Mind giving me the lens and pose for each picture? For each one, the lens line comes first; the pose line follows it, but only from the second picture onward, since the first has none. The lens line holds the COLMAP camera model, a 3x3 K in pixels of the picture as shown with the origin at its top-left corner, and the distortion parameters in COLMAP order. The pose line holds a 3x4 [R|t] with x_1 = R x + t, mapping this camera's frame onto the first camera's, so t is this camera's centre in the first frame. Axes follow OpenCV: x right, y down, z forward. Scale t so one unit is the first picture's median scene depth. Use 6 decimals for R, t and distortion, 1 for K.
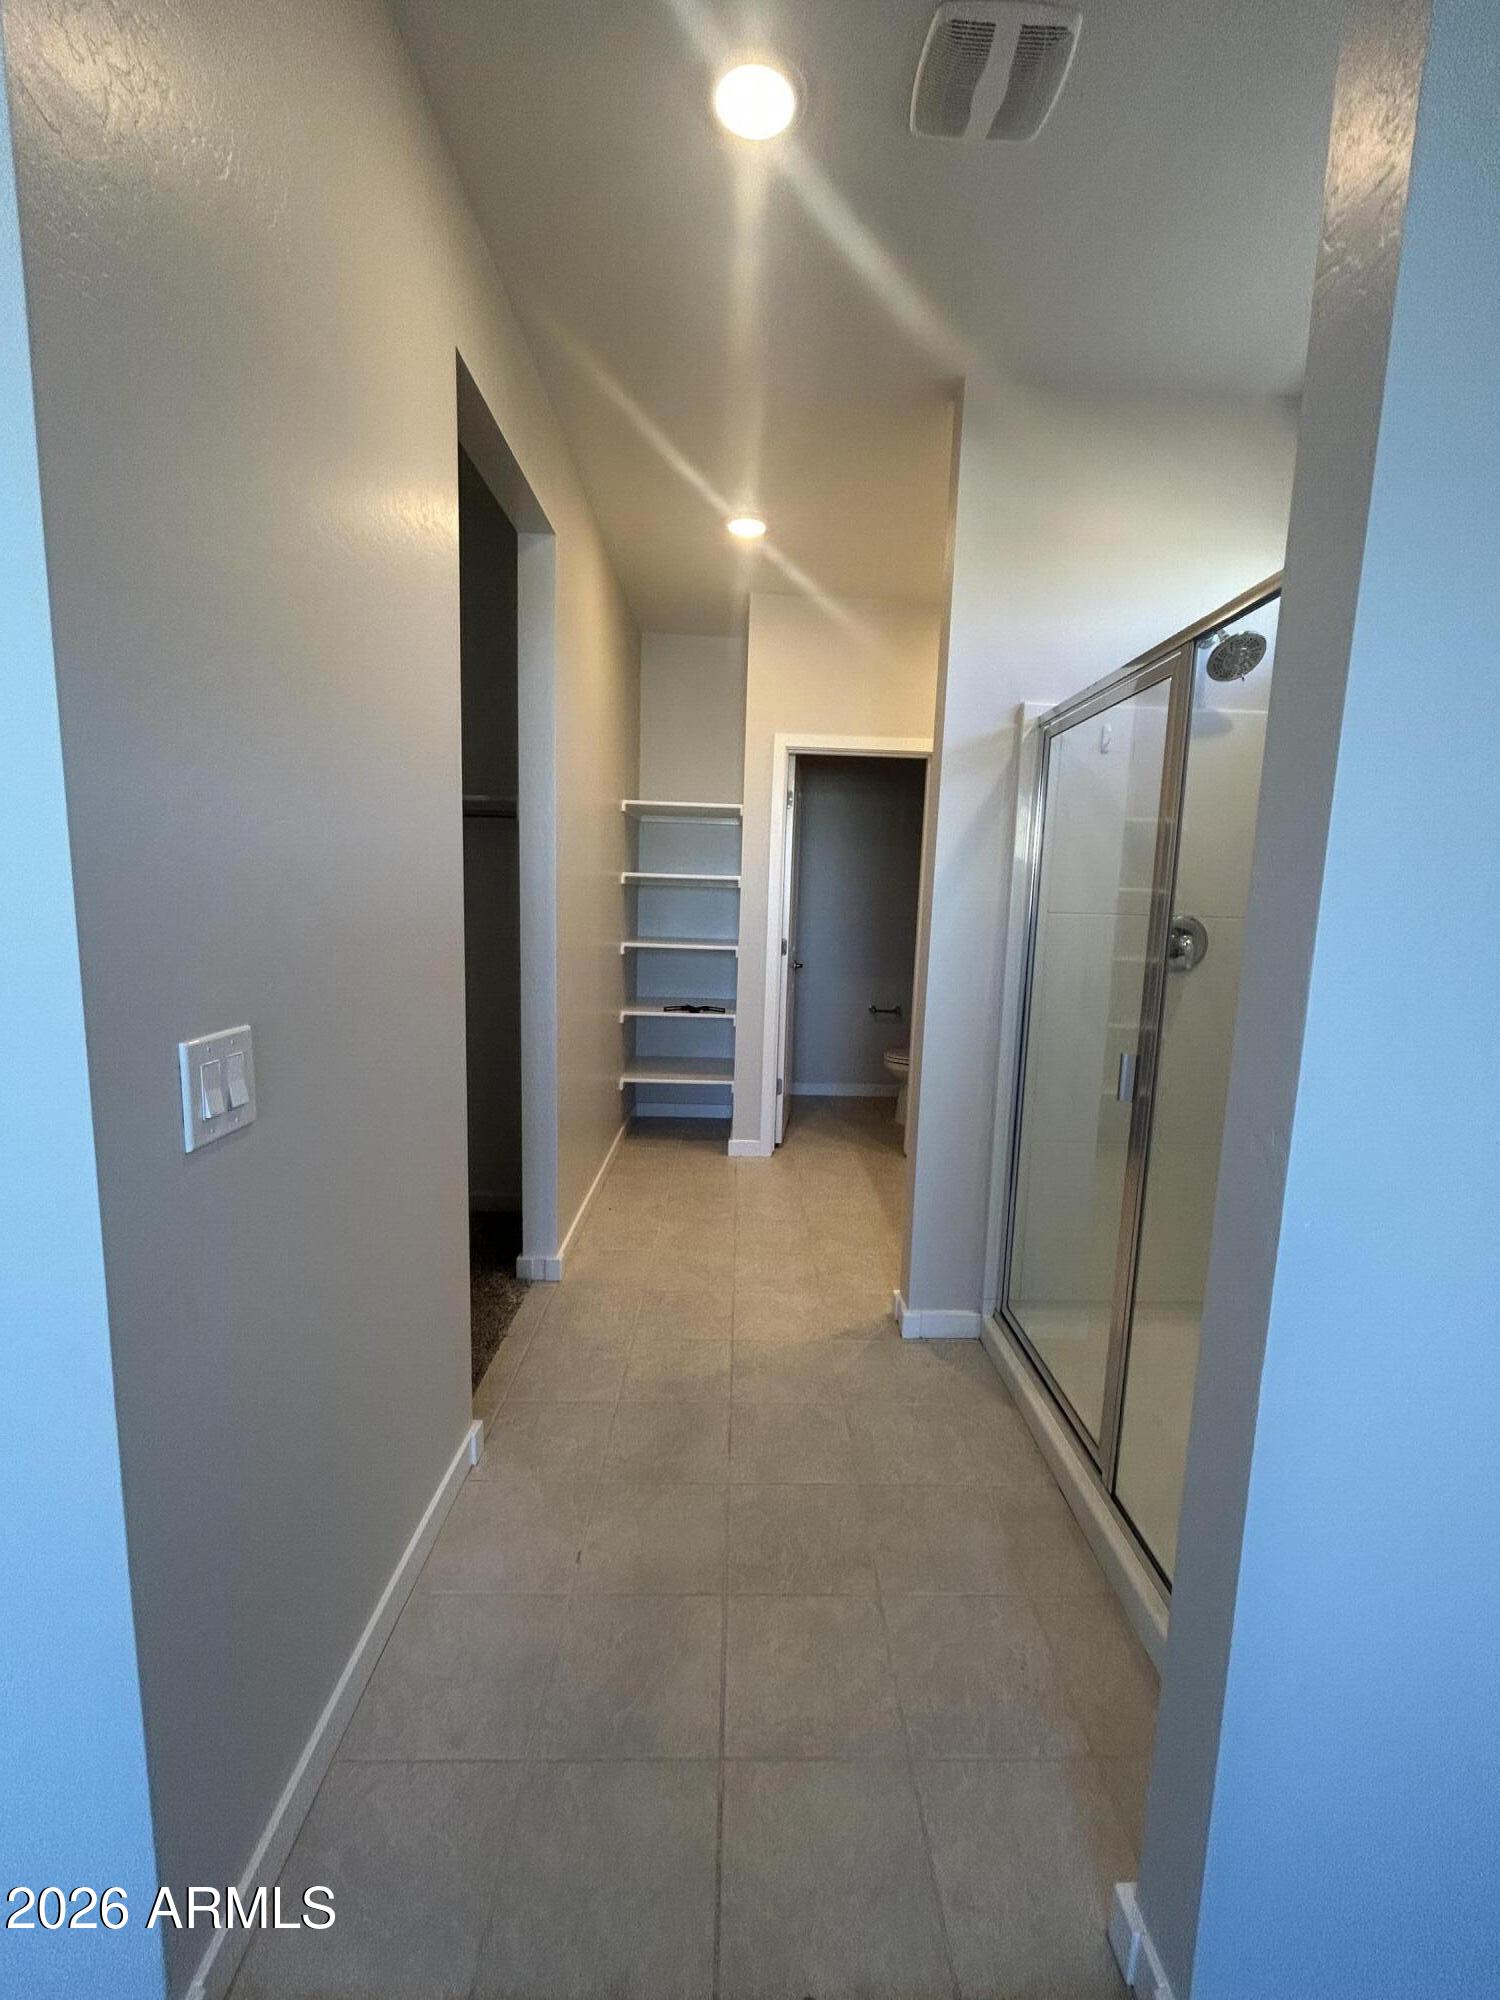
lens RADIAL K [[815.0, 0, 748.7], [0, 815.0, 1004.4], [0, 0, 1]] dist [0.000491, -0.000440]
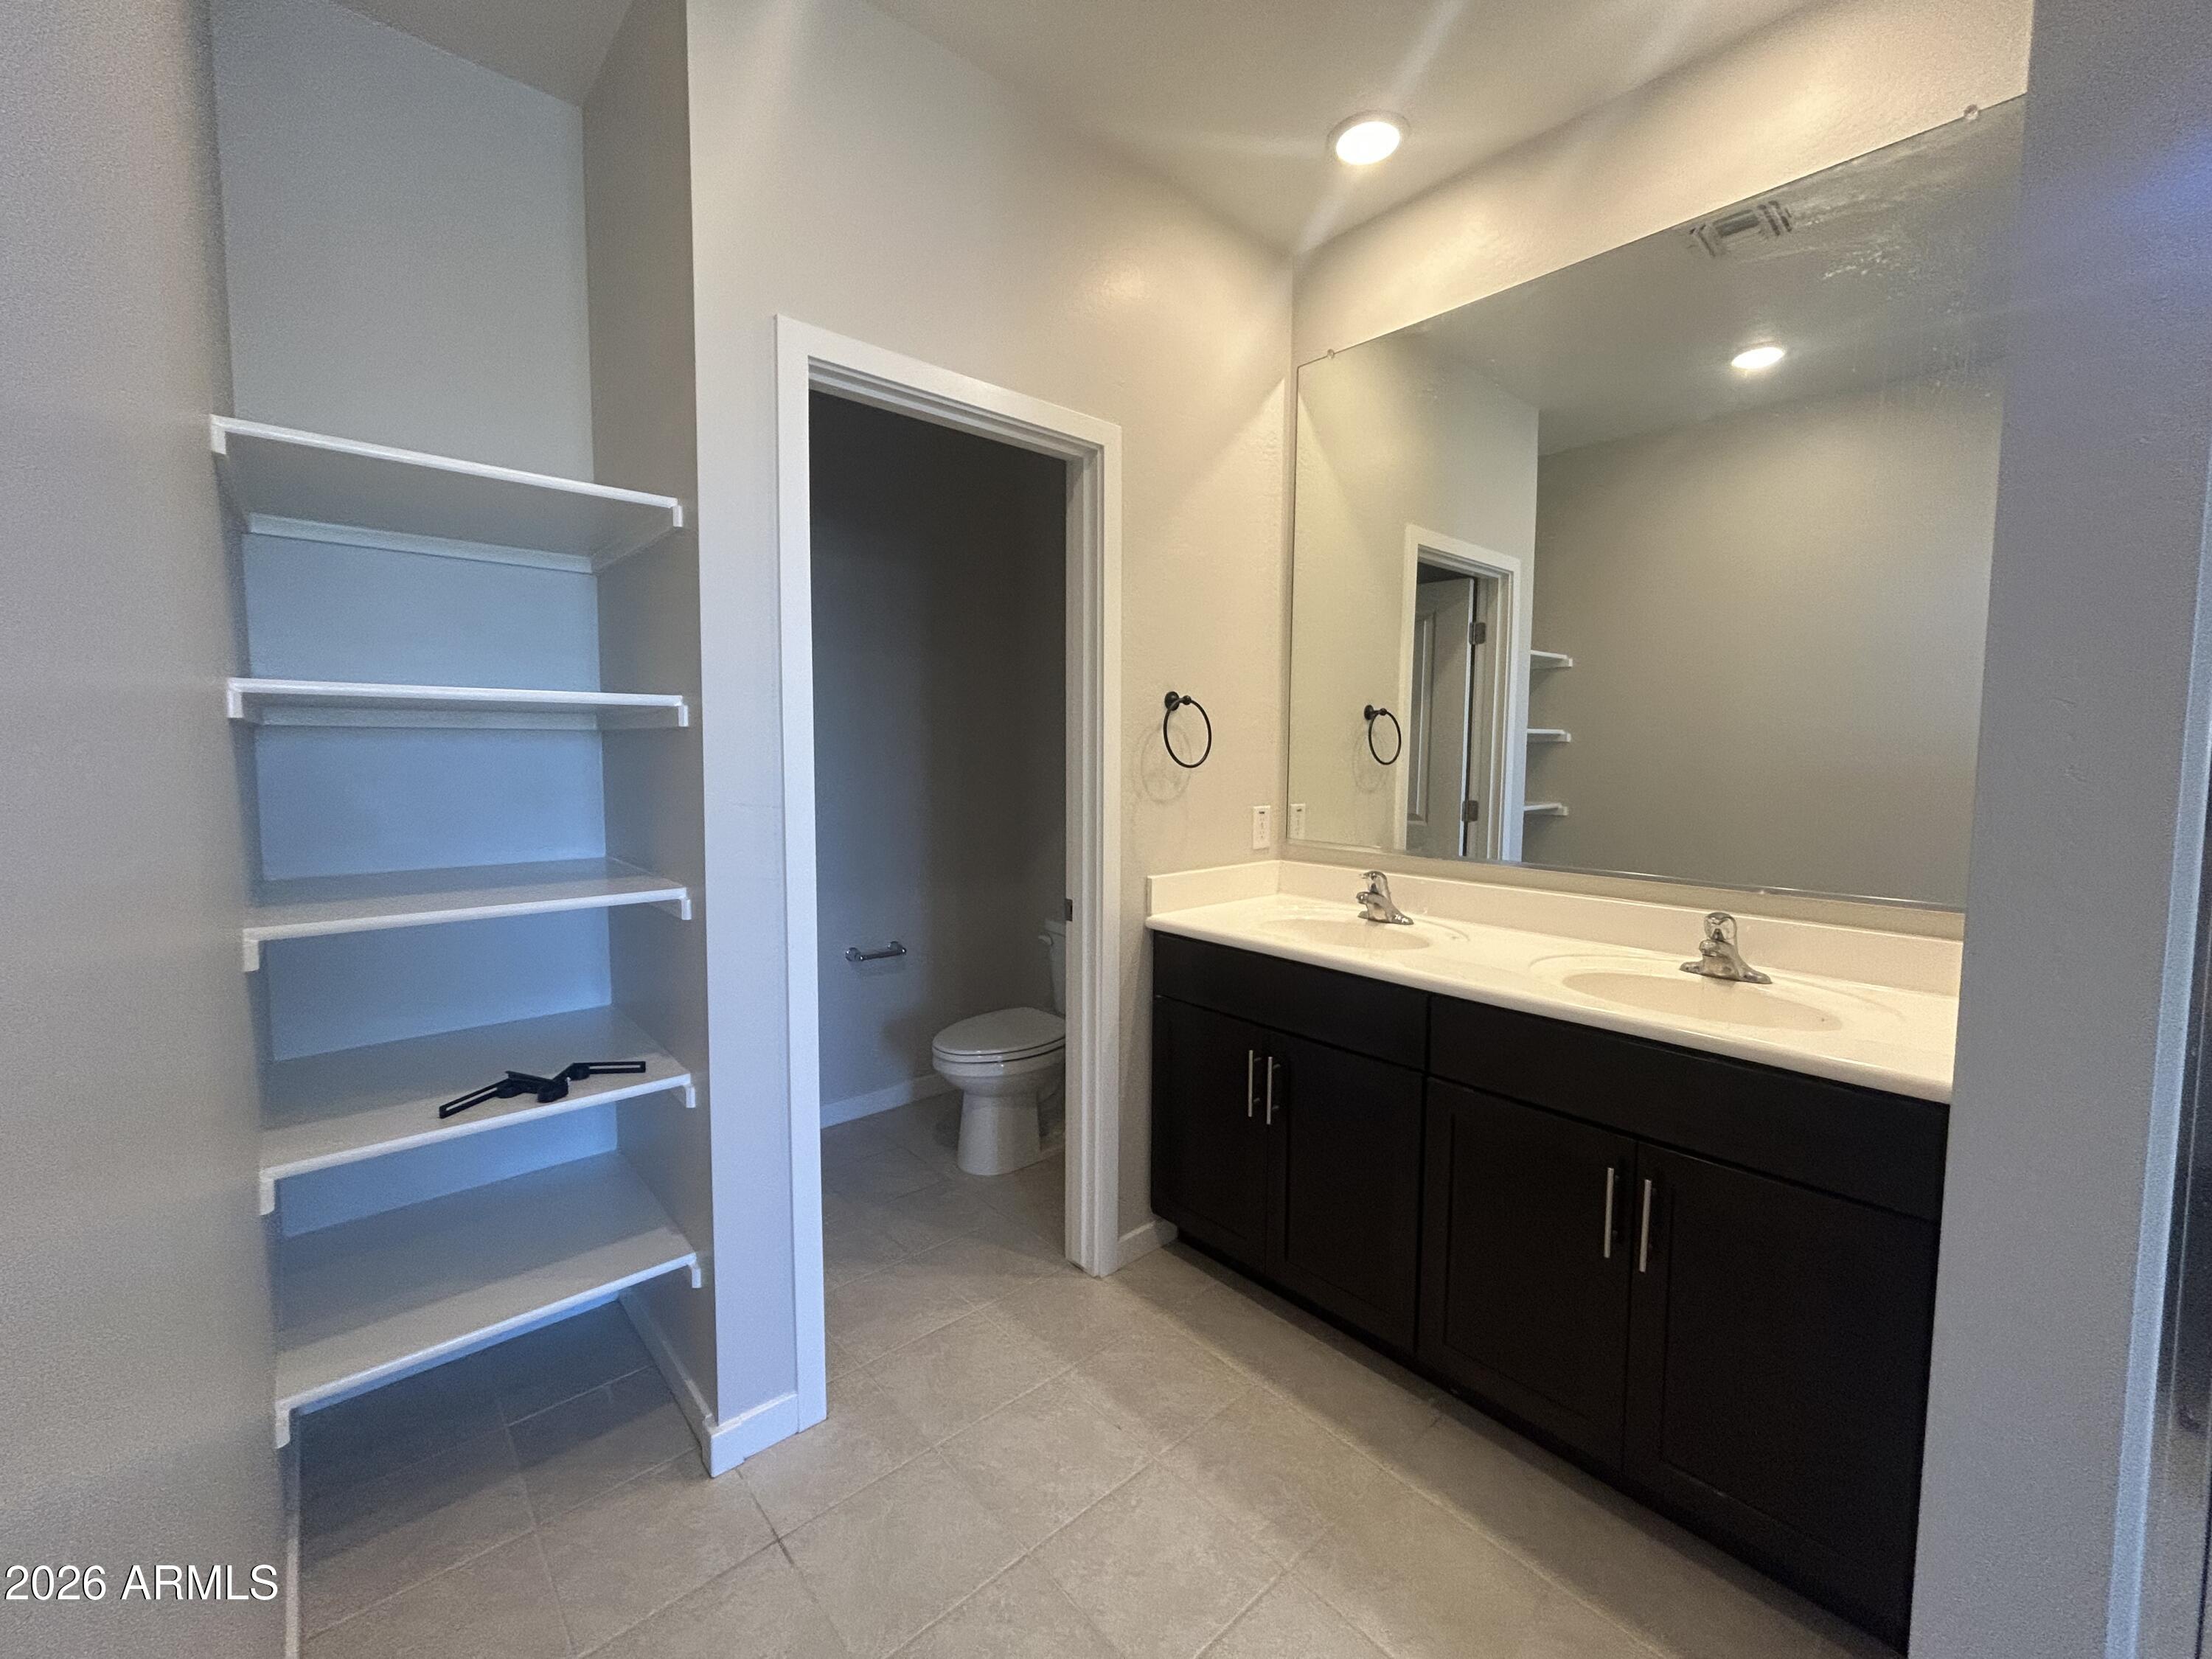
lens RADIAL K [[901.4, 0, 1113.7], [0, 901.4, 818.0], [0, 0, 1]] dist [0.000491, -0.000440]
pose [[0.749498, -0.072213, 0.658056, -0.127692], [0.102156, 0.994742, -0.007192, -0.077345], [-0.654077, 0.072615, 0.752935, 0.546530]]
